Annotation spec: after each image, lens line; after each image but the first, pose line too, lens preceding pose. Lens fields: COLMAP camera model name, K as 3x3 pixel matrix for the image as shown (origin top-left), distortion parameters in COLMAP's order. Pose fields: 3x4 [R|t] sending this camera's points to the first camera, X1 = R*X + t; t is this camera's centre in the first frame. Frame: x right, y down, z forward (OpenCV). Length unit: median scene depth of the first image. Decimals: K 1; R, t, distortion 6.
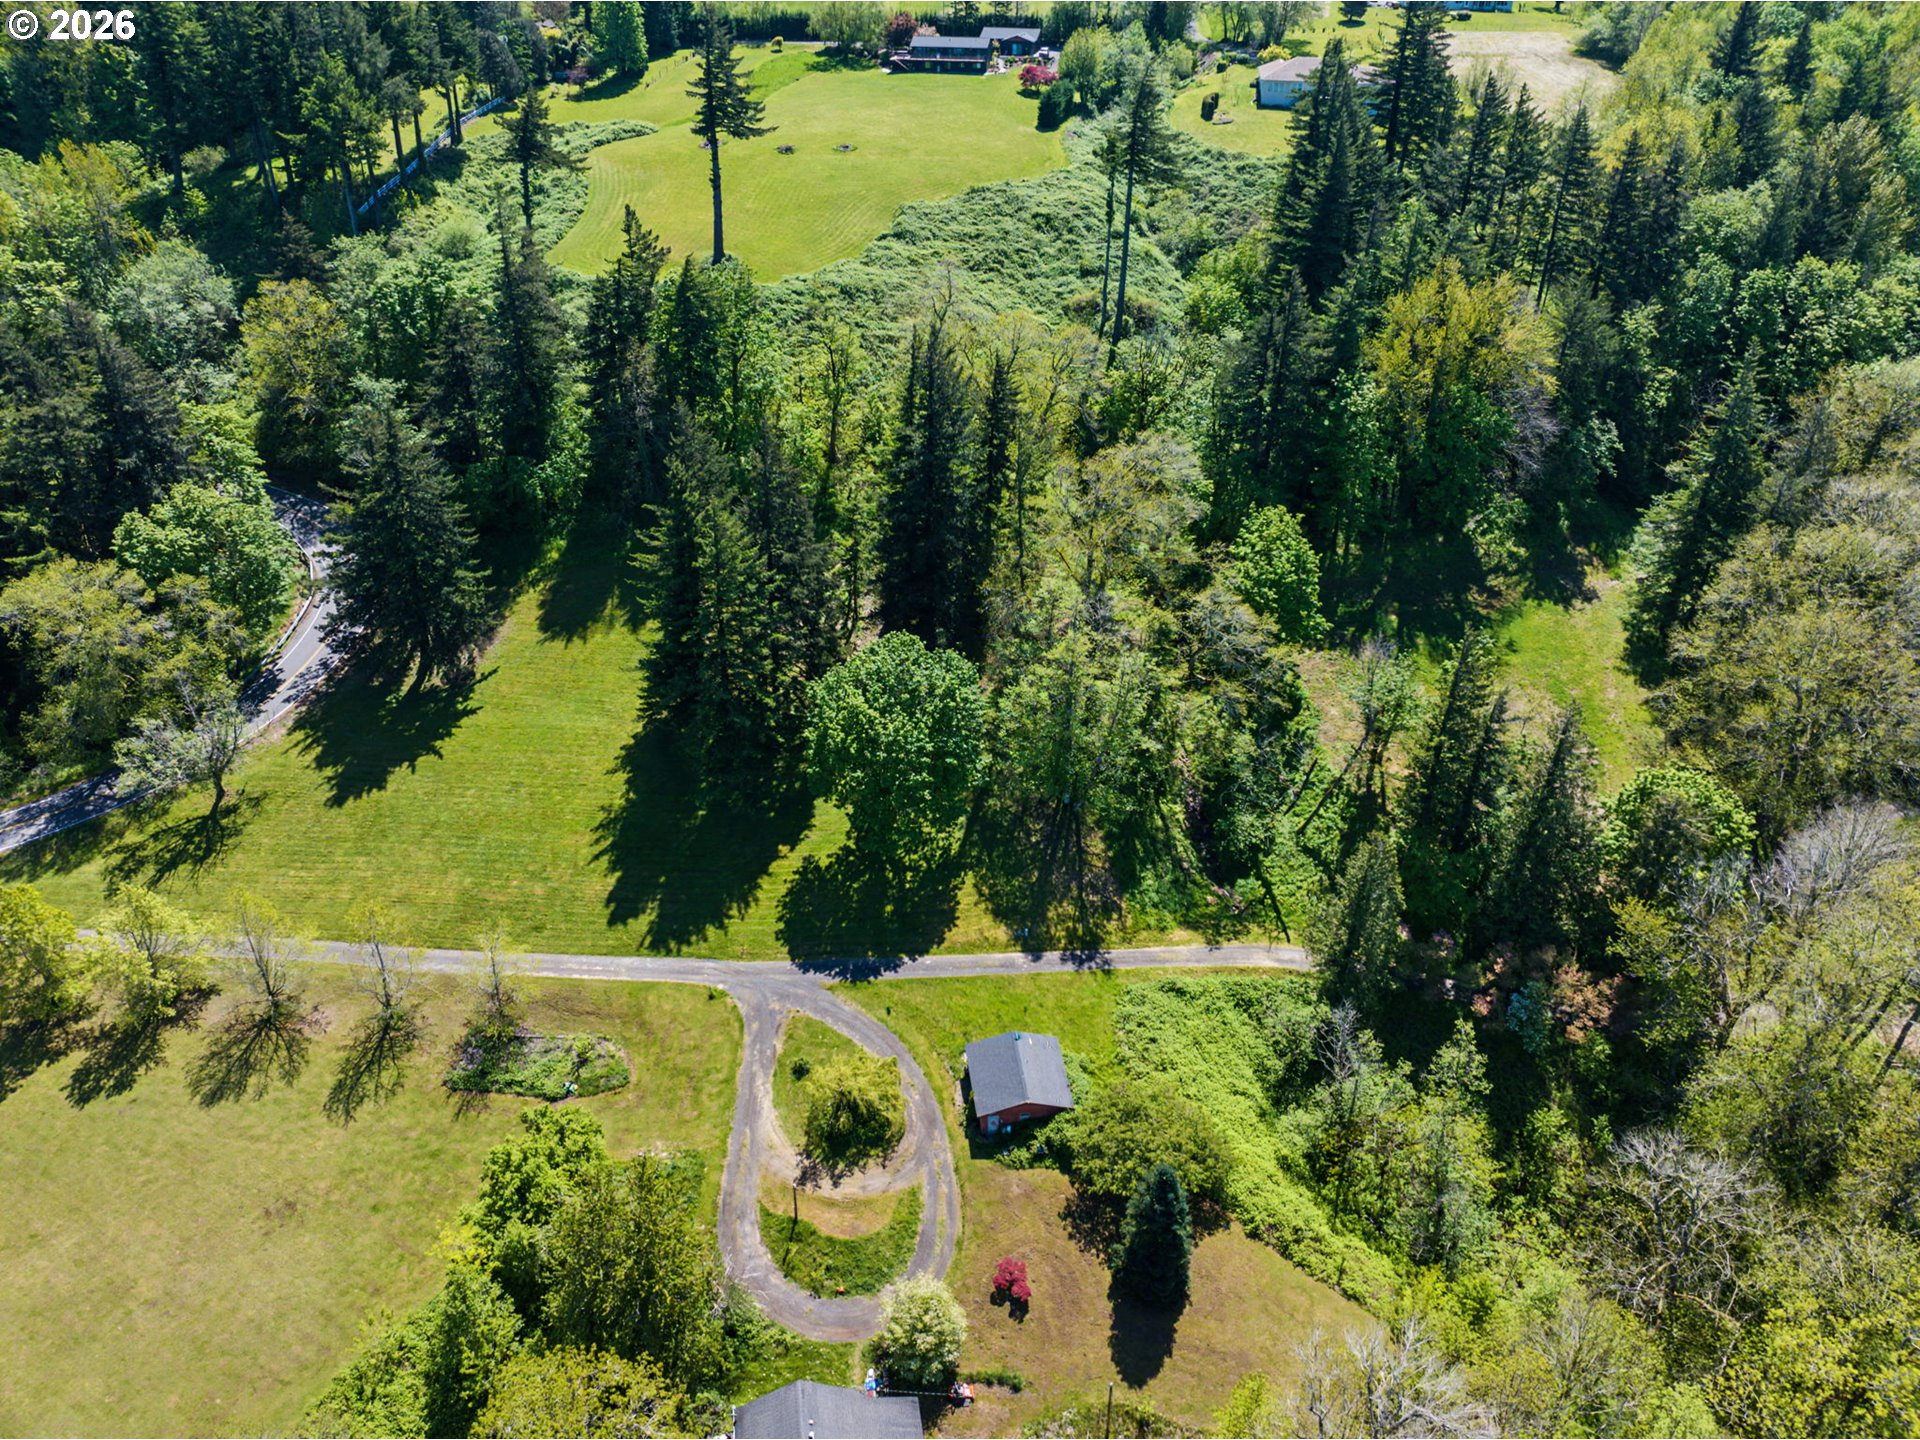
lens RADIAL K [[1341.5, 0, 964.2], [0, 1341.5, 713.3], [0, 0, 1]] dist [-0.043282, 0.011772]
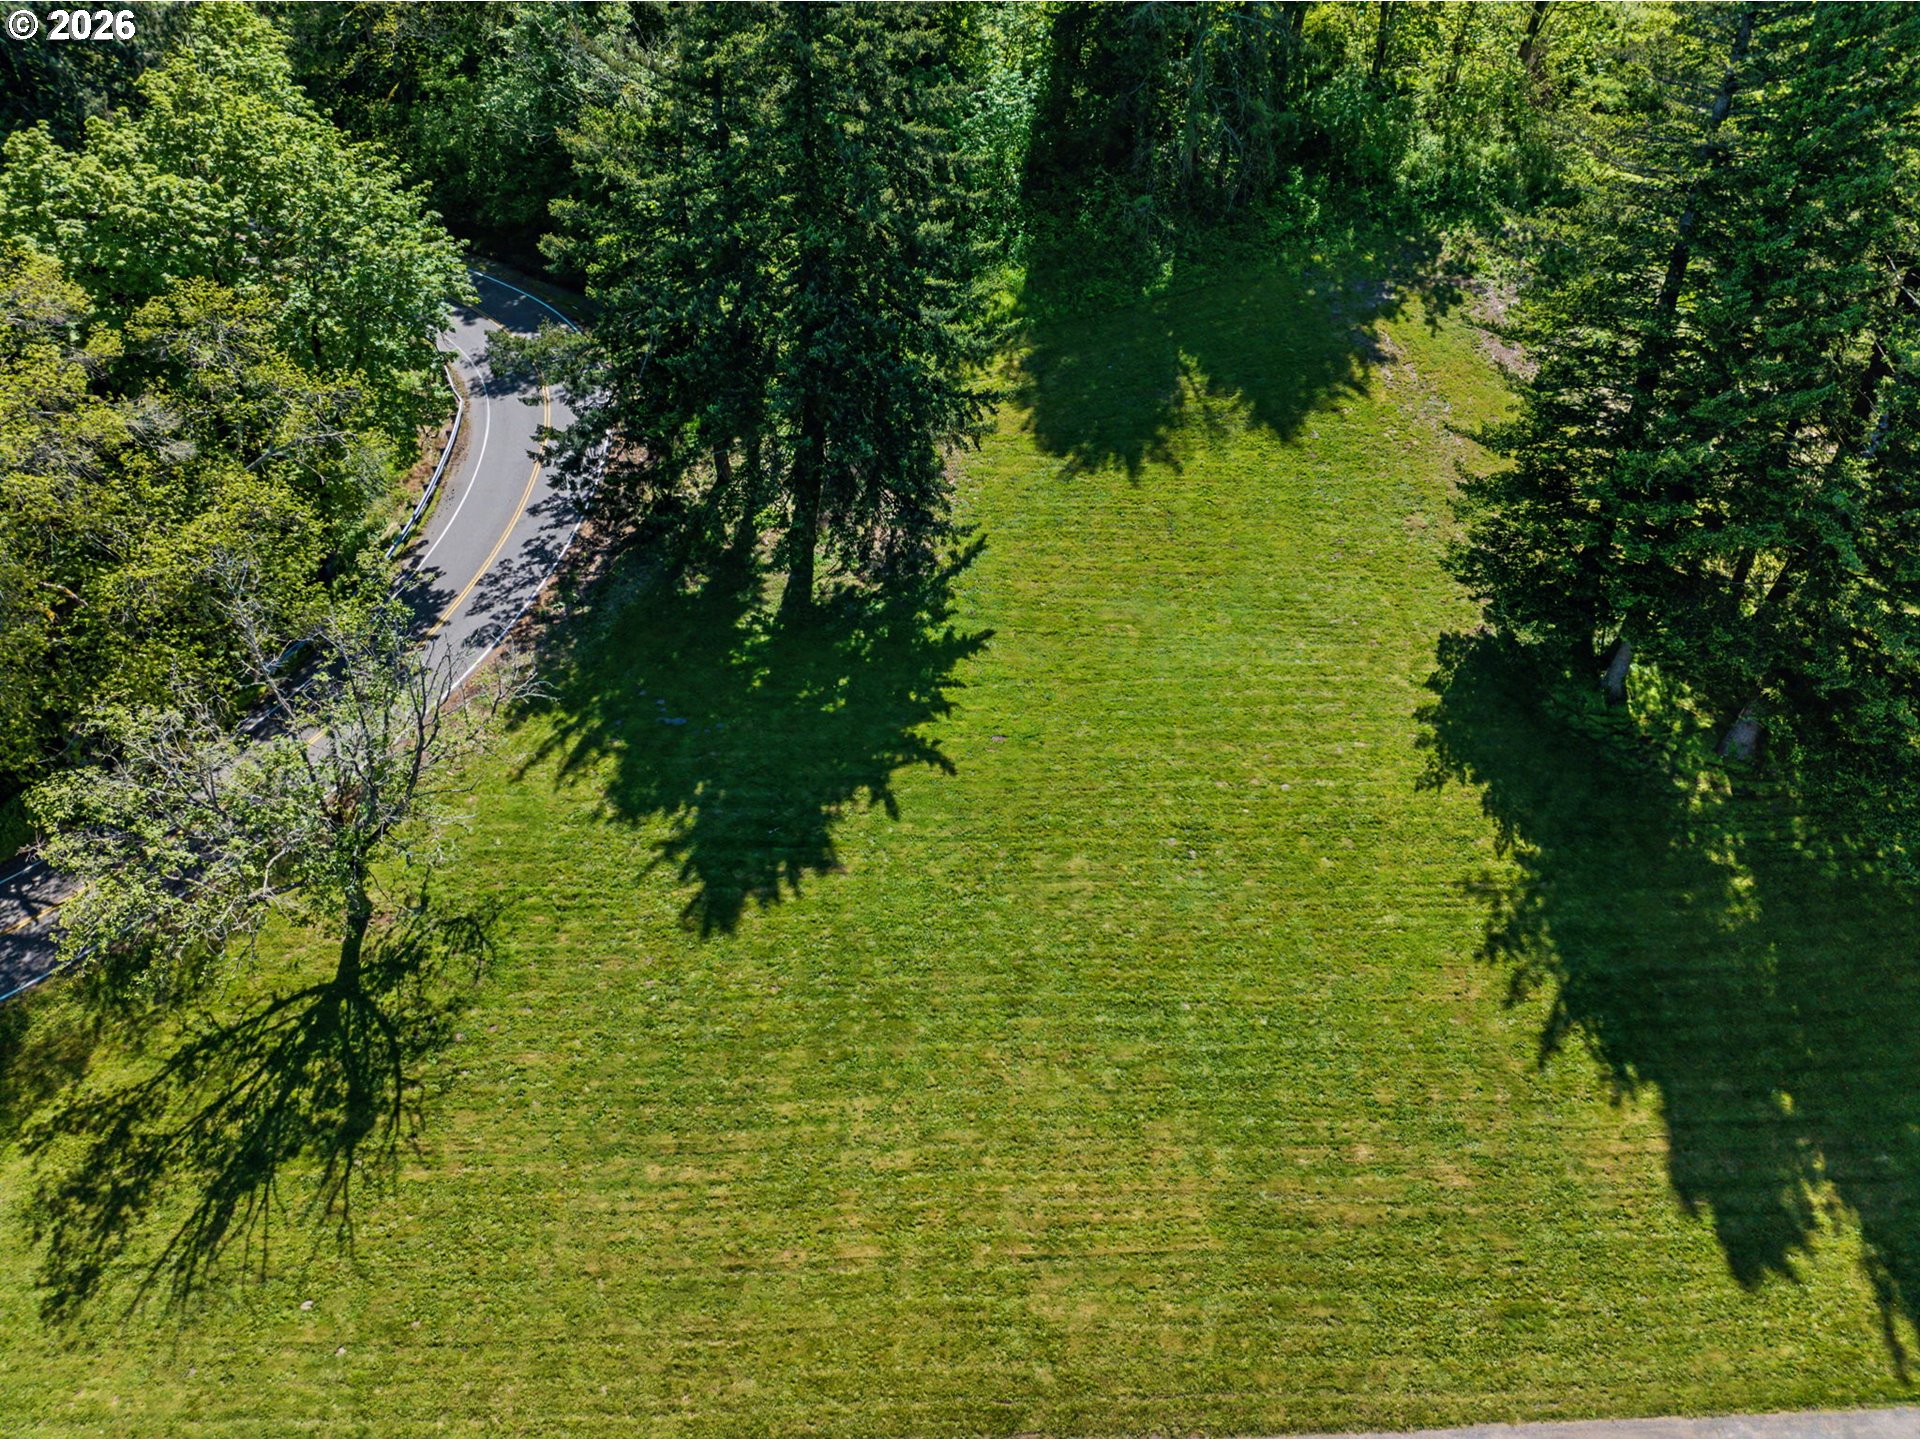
lens RADIAL K [[1341.5, 0, 964.2], [0, 1341.5, 713.3], [0, 0, 1]] dist [-0.043282, 0.011772]
pose [[0.997504, -0.052255, 0.047493, -0.418067], [0.050290, 0.997865, 0.041680, 0.002623], [-0.049570, -0.039188, 0.998002, 0.648620]]
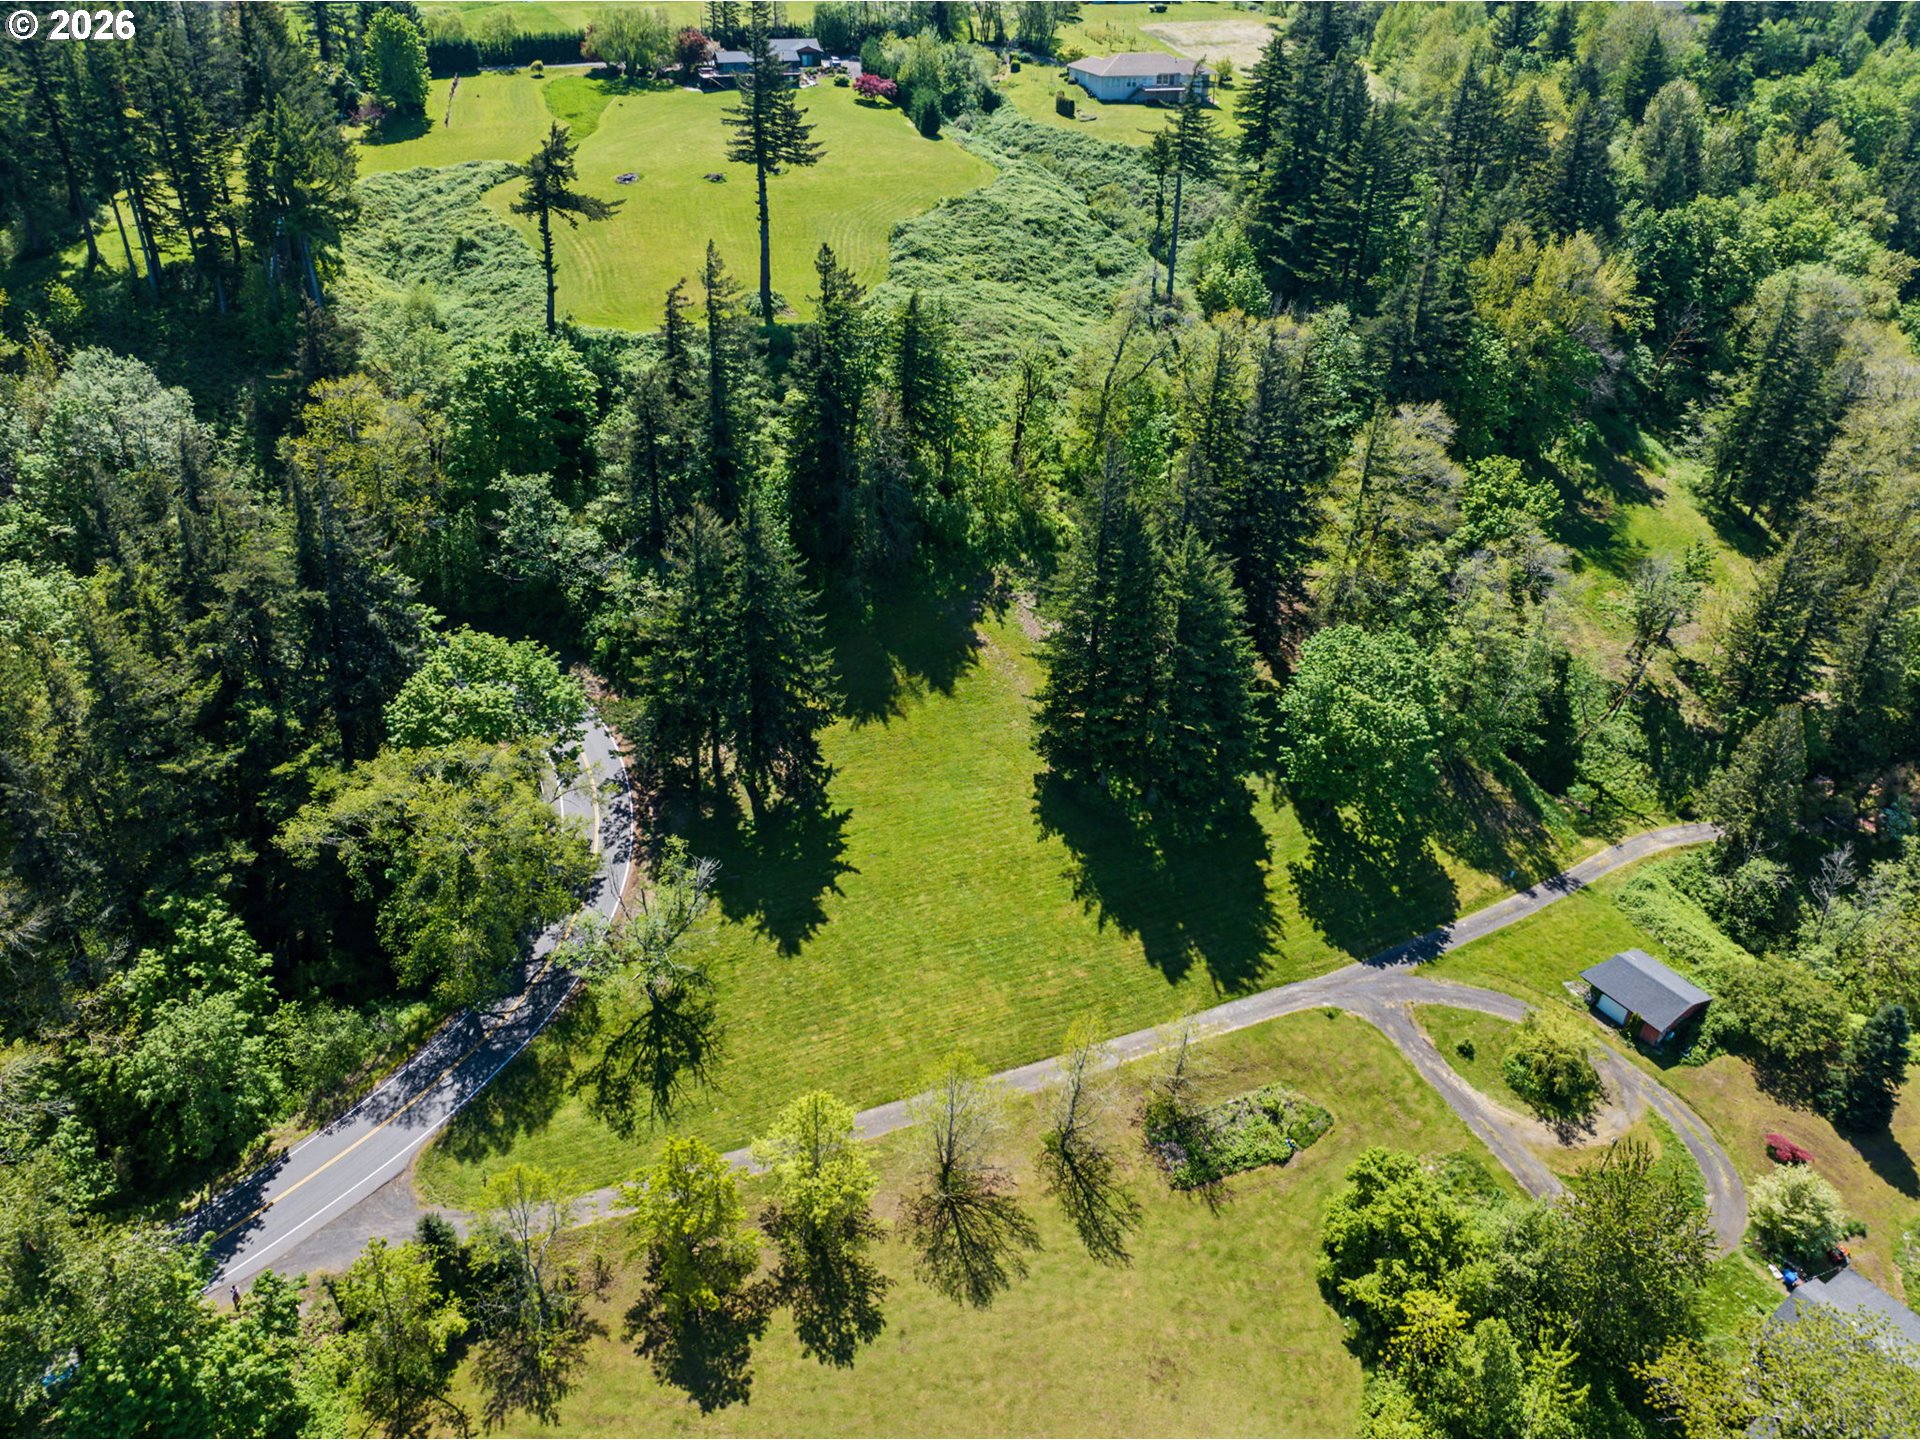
lens RADIAL K [[1330.5, 0, 960.0], [0, 1330.5, 720.0], [0, 0, 1]] dist [-0.009340, -0.073673]
pose [[0.909143, -0.222023, 0.352371, -0.641249], [0.220370, 0.974361, 0.045357, -0.094497], [-0.353407, 0.036416, 0.934761, 0.142336]]
